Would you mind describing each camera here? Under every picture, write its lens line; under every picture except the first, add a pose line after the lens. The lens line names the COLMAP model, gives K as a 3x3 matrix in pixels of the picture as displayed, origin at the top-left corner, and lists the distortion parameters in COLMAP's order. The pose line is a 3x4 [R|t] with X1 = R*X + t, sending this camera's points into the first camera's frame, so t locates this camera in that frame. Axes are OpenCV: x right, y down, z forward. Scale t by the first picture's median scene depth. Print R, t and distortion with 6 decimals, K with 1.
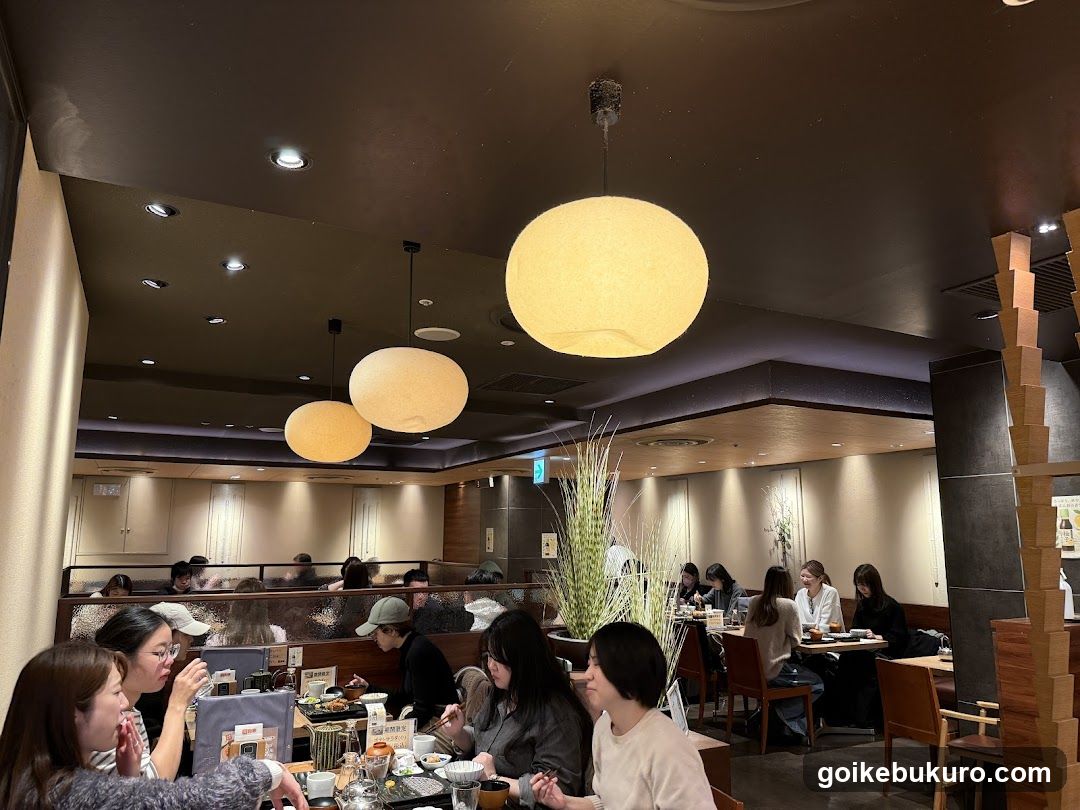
lens RADIAL K [[768.9, 0, 540.0], [0, 768.9, 405.0], [0, 0, 1]] dist [0.063438, -0.051794]
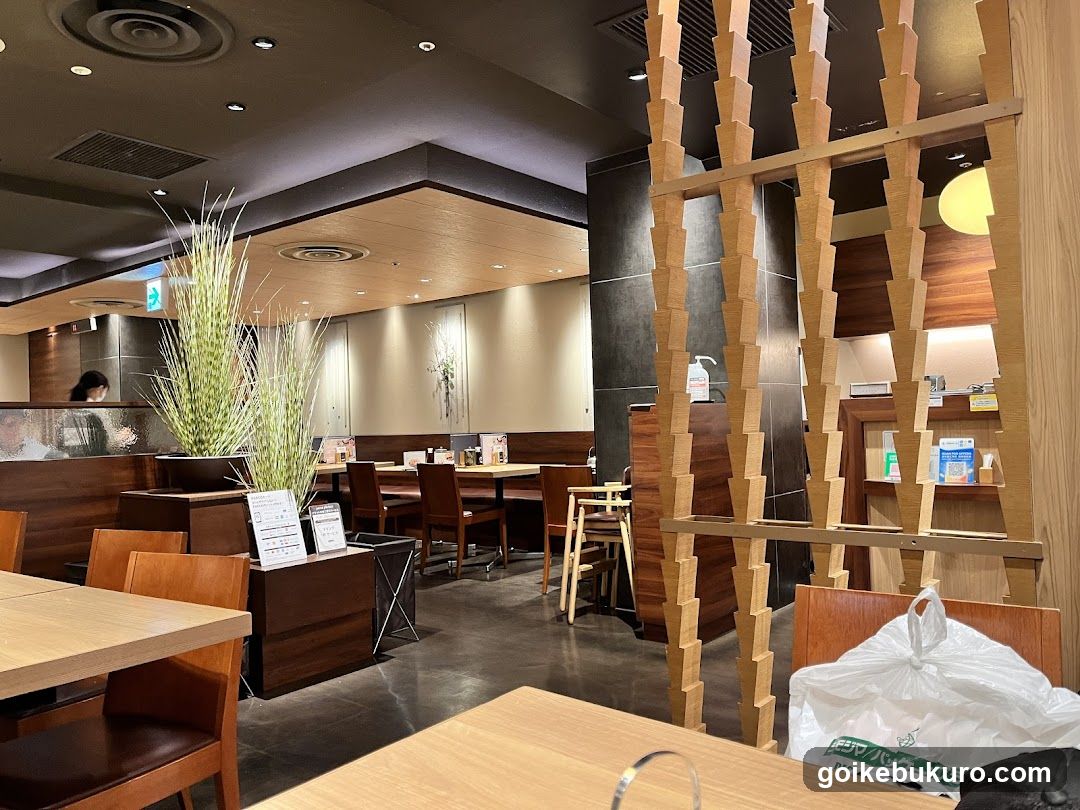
lens RADIAL K [[827.6, 0, 540.0], [0, 827.6, 405.0], [0, 0, 1]] dist [0.055920, -0.002453]
pose [[0.921073, -0.026235, 0.388506, 0.034790], [-0.025144, 0.991638, 0.126575, 0.101245], [-0.388578, -0.126353, 0.912711, 0.038652]]
